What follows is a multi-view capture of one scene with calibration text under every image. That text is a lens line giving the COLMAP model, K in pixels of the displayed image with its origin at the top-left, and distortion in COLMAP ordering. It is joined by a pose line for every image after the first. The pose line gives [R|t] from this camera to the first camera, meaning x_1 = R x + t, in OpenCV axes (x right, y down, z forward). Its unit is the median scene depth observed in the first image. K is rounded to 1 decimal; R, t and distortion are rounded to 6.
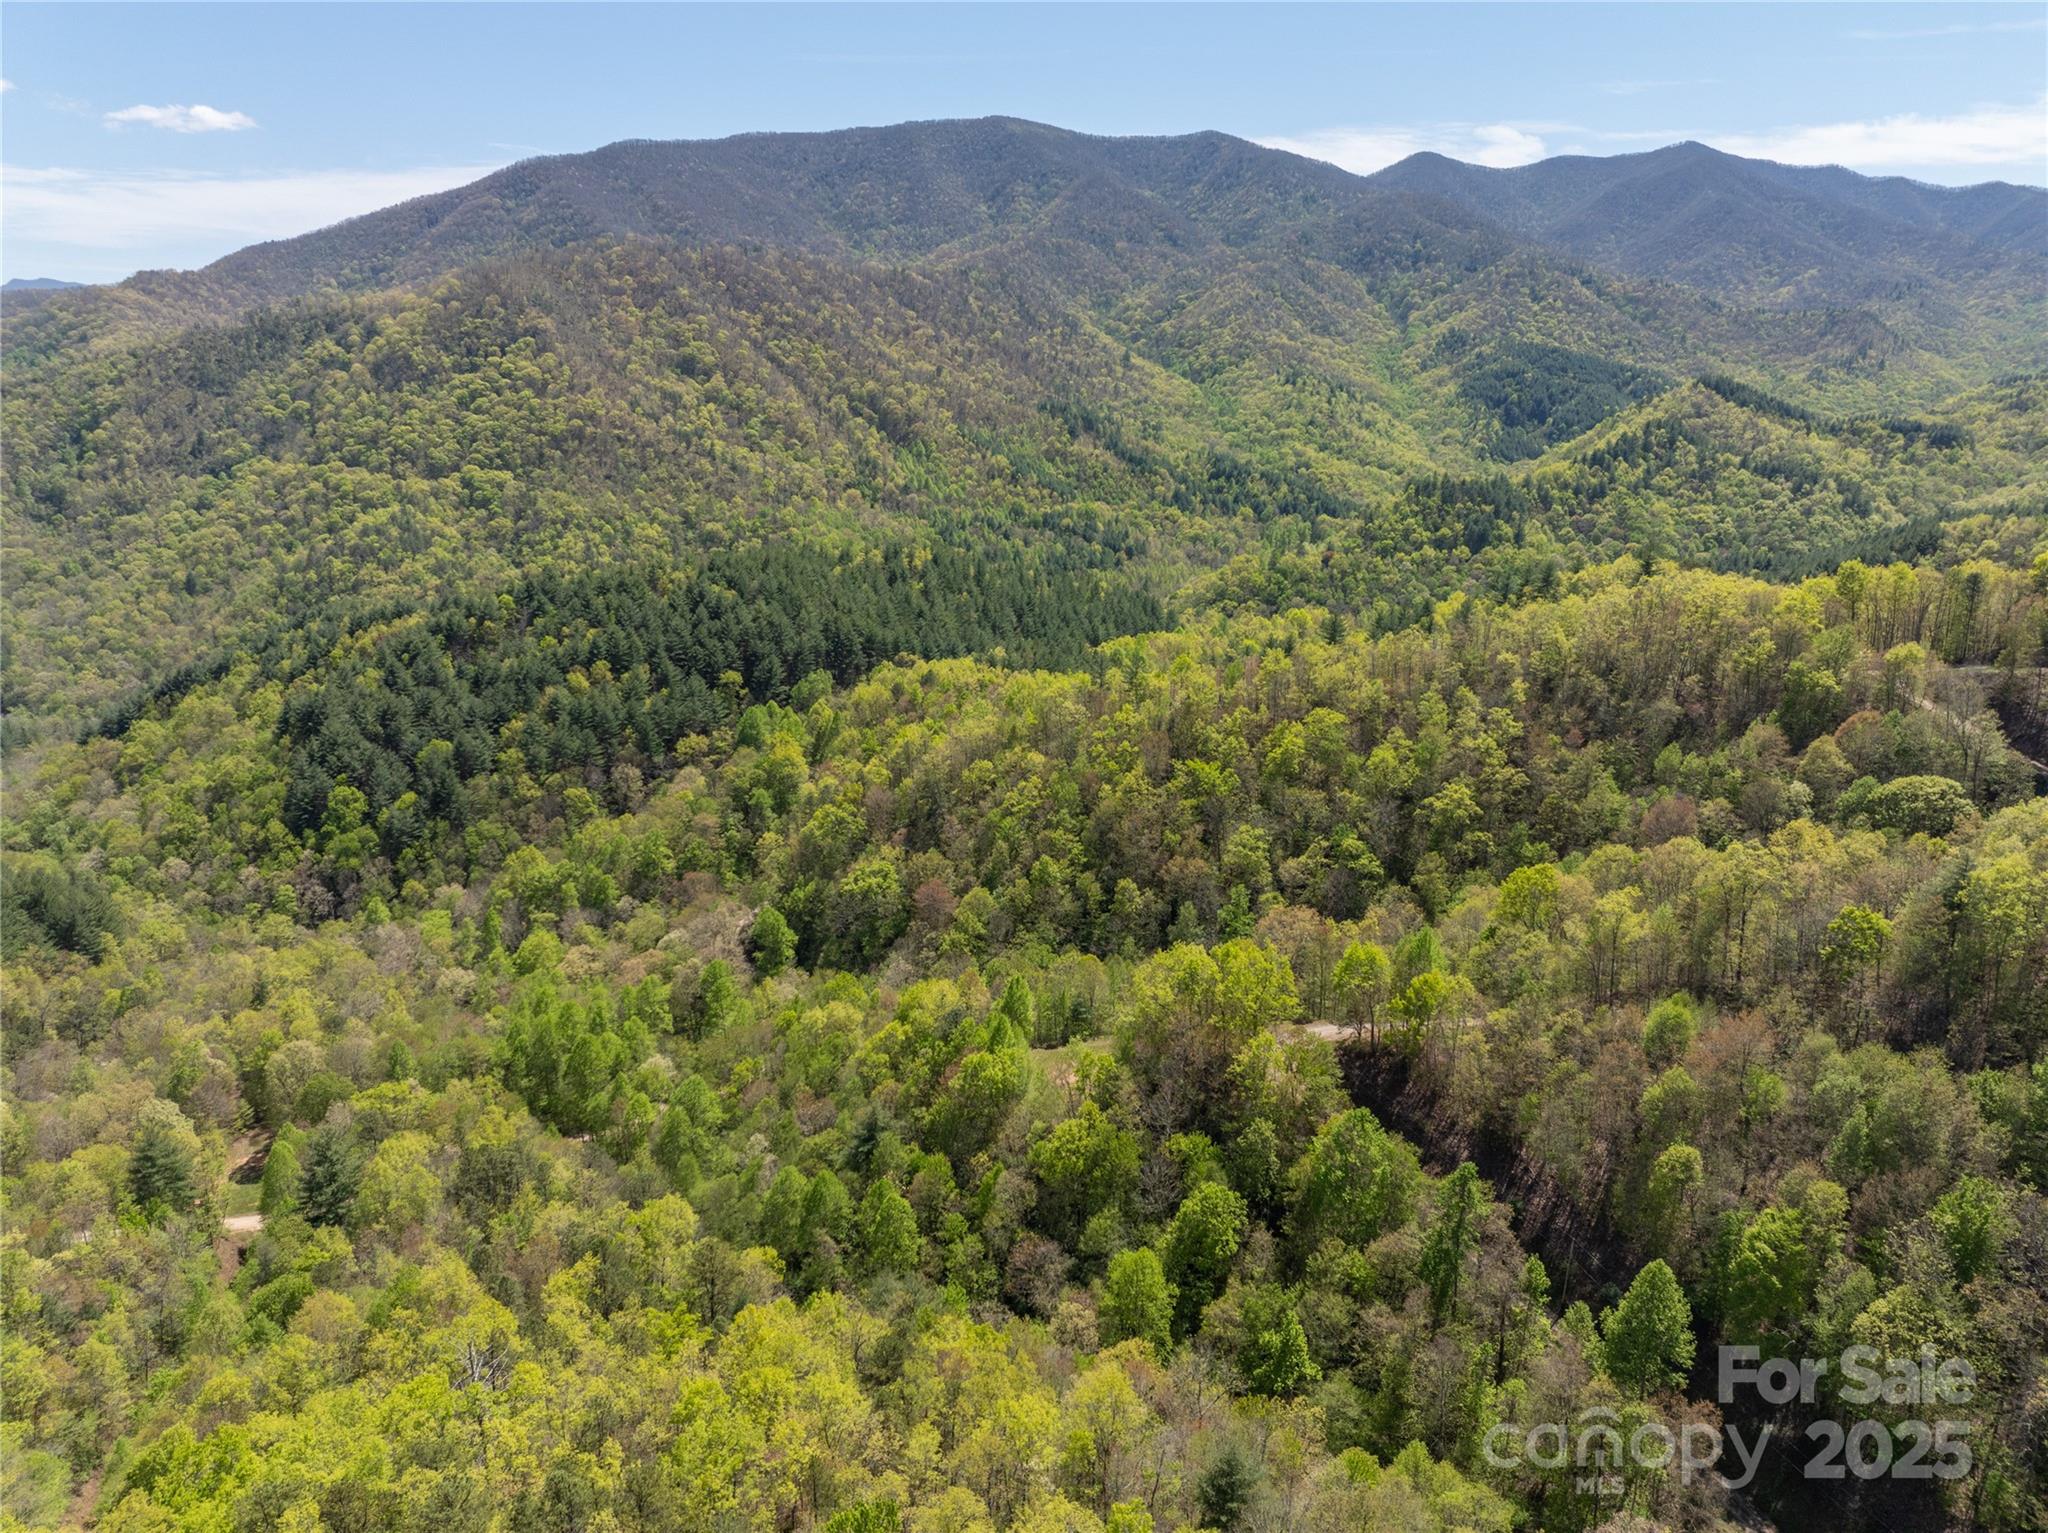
lens RADIAL K [[1428.6, 0, 1033.6], [0, 1428.6, 762.0], [0, 0, 1]] dist [-0.055568, 0.020699]
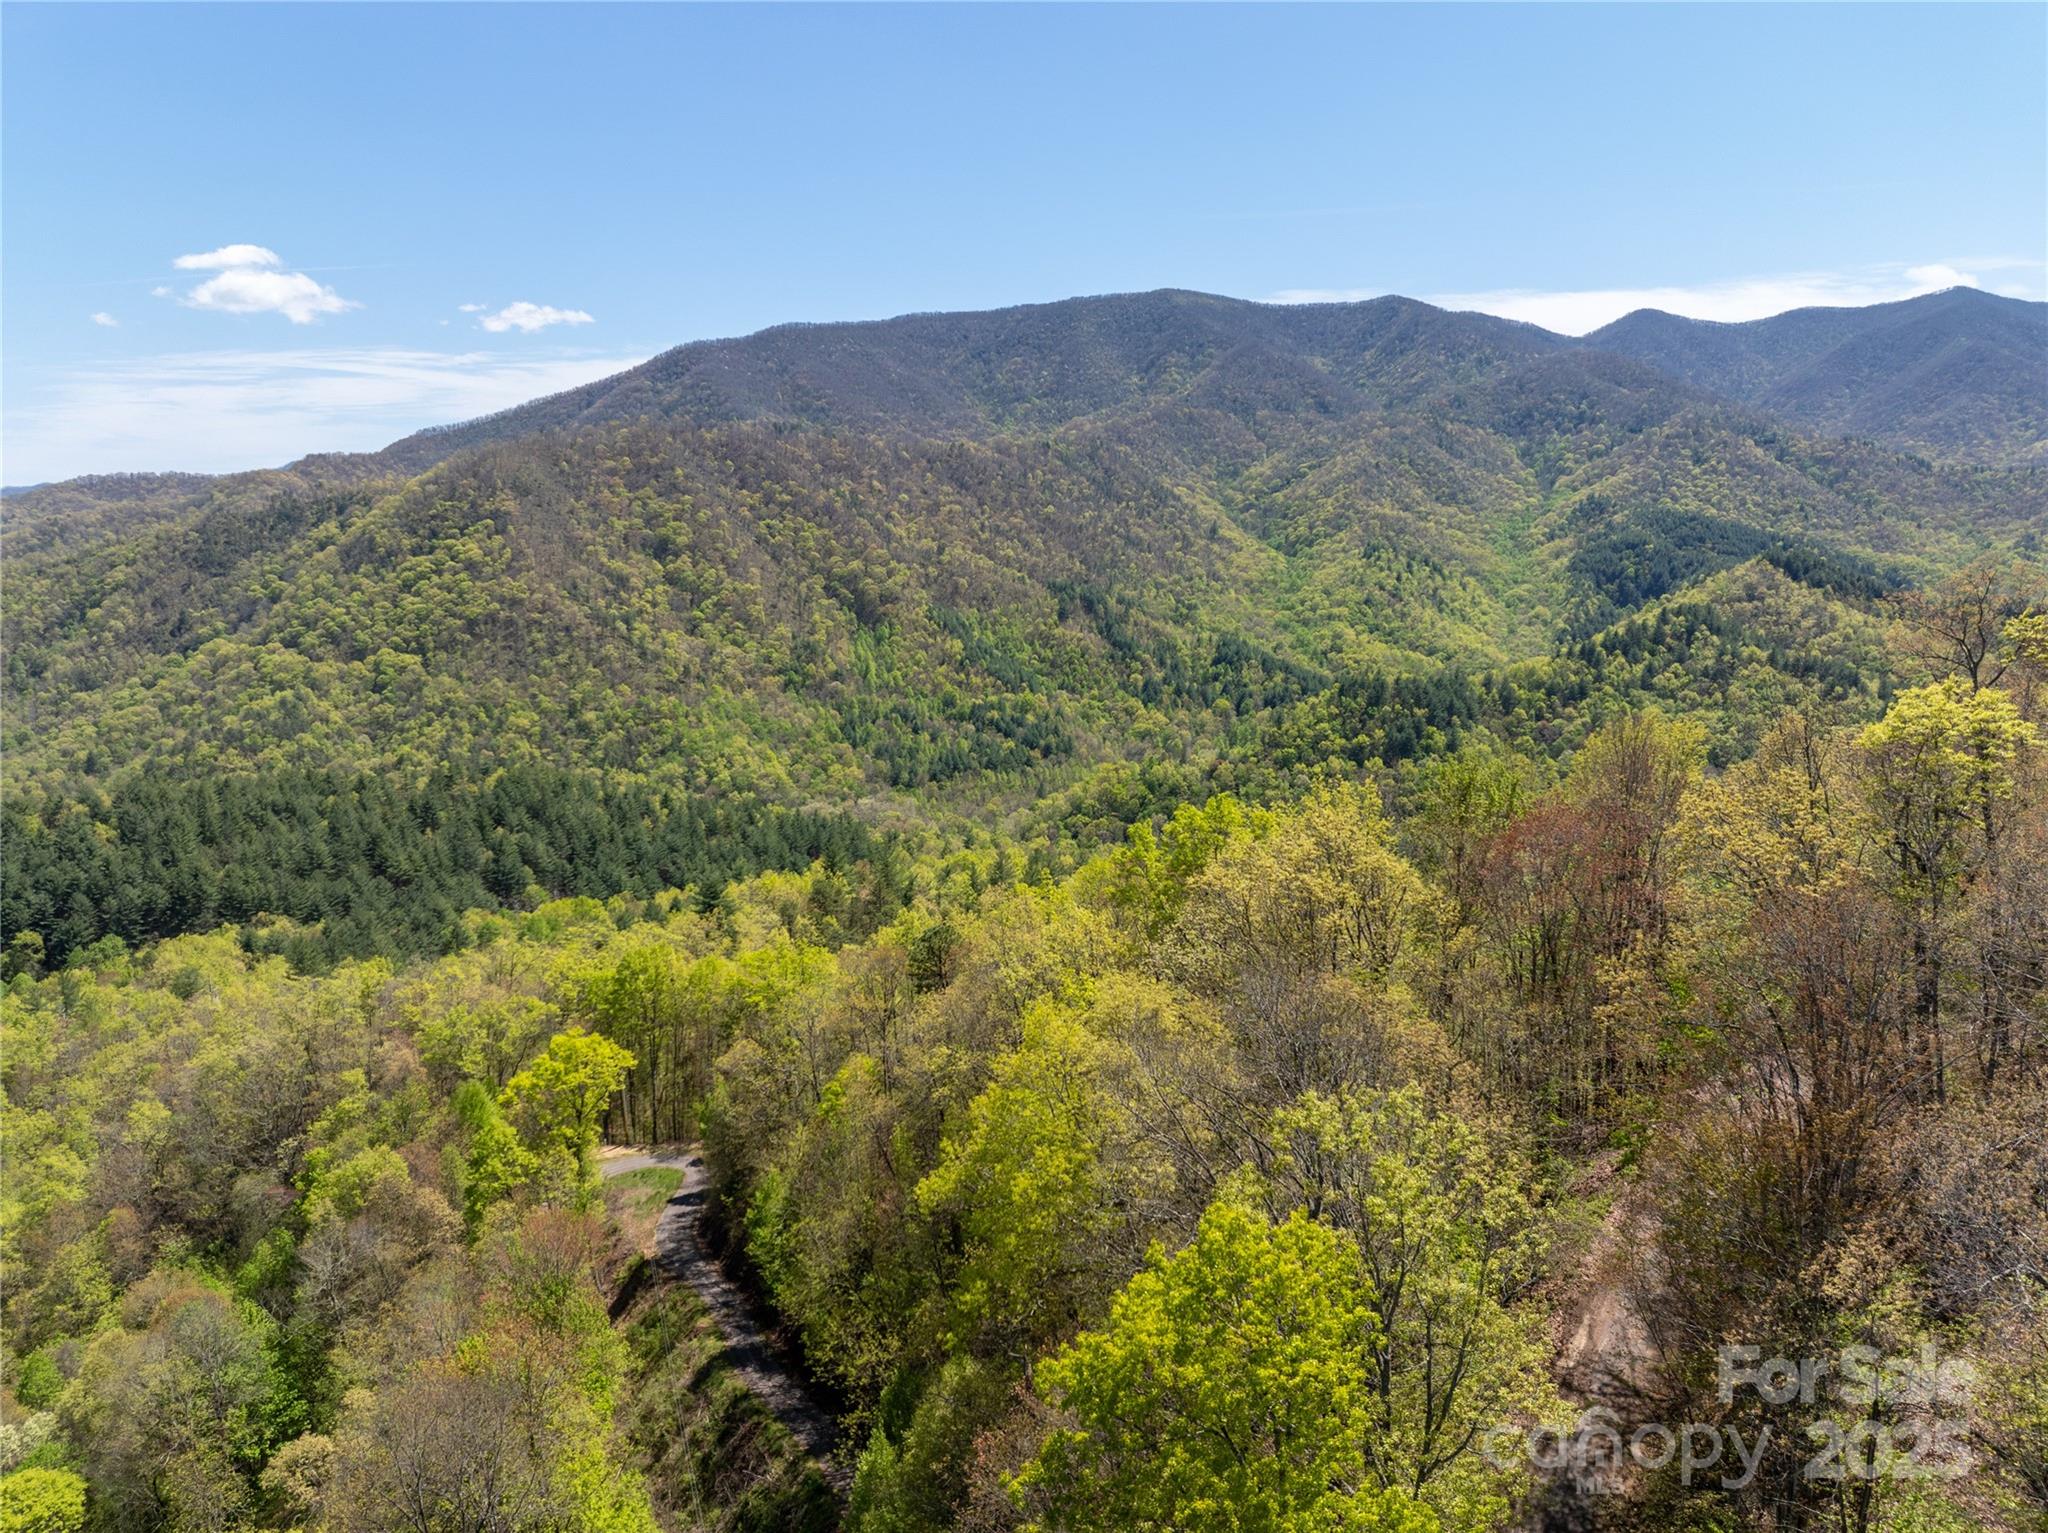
lens RADIAL K [[1428.6, 0, 1014.2], [0, 1428.6, 767.2], [0, 0, 1]] dist [-0.055568, 0.020699]
pose [[0.980212, 0.025136, -0.196349, 0.239625], [-0.045919, 0.993722, -0.102022, -0.047021], [0.192552, 0.109020, 0.975212, 0.127168]]
